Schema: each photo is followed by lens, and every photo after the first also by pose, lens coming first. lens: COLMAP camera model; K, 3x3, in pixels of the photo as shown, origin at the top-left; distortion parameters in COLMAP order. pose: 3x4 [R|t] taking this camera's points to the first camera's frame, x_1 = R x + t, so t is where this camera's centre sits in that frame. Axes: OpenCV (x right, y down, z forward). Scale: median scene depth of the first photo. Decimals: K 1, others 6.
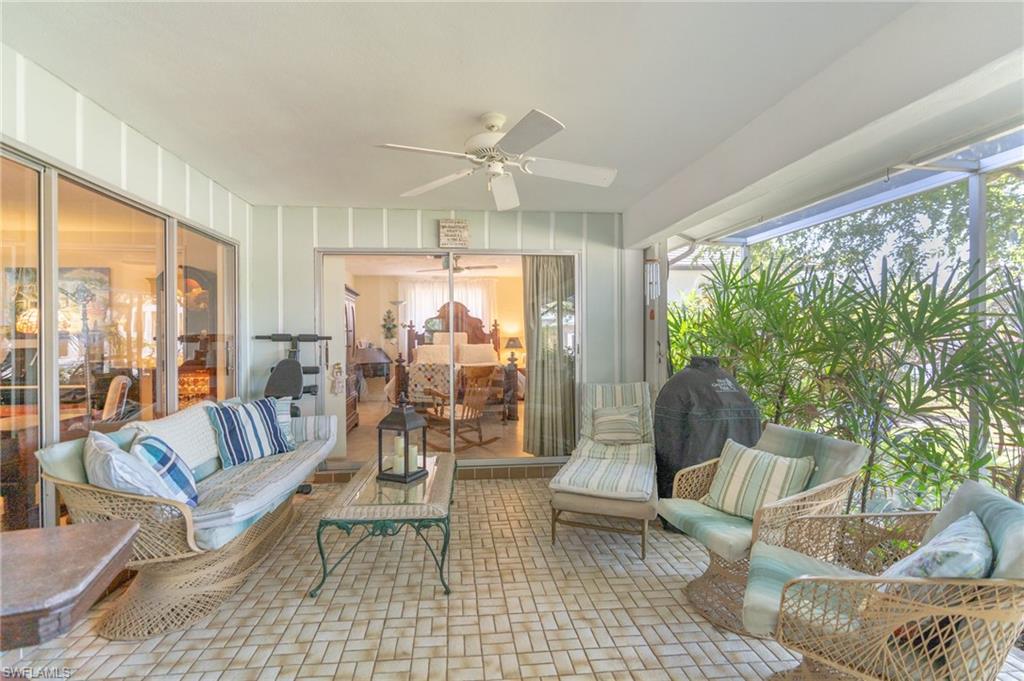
lens RADIAL K [[474.7, 0, 515.9], [0, 474.7, 335.8], [0, 0, 1]] dist [-0.000736, 0.000008]
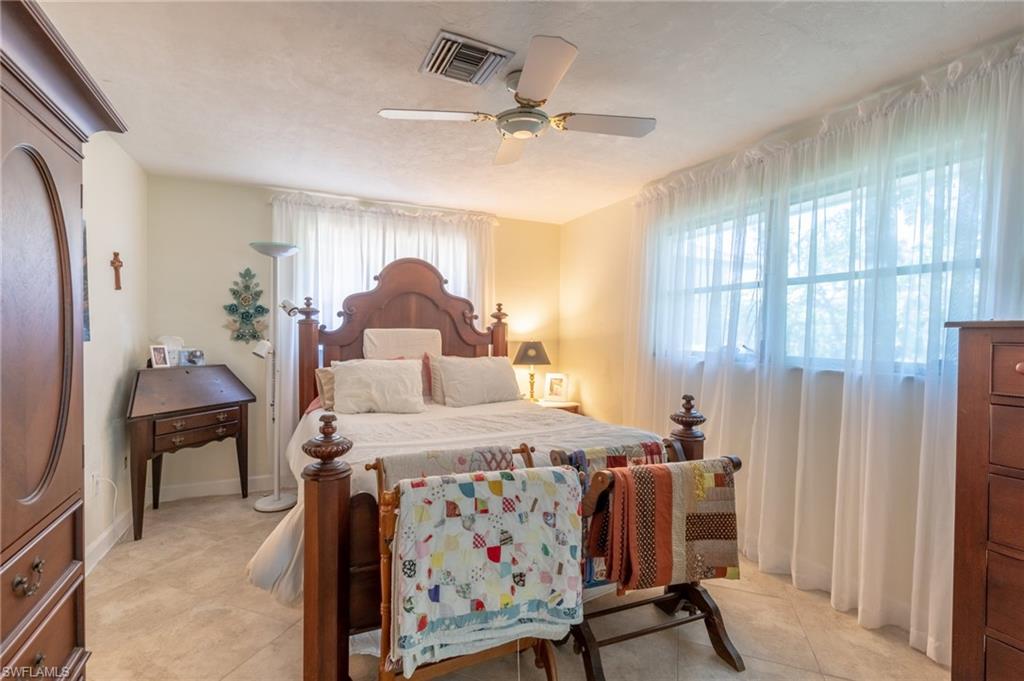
lens RADIAL K [[468.8, 0, 504.9], [0, 468.8, 330.4], [0, 0, 1]] dist [-0.022024, 0.000241]
pose [[0.959073, 0.021196, 0.282363, -0.169555], [-0.020834, 0.999774, -0.004287, -0.005510], [-0.282390, -0.001771, 0.959298, 0.563722]]
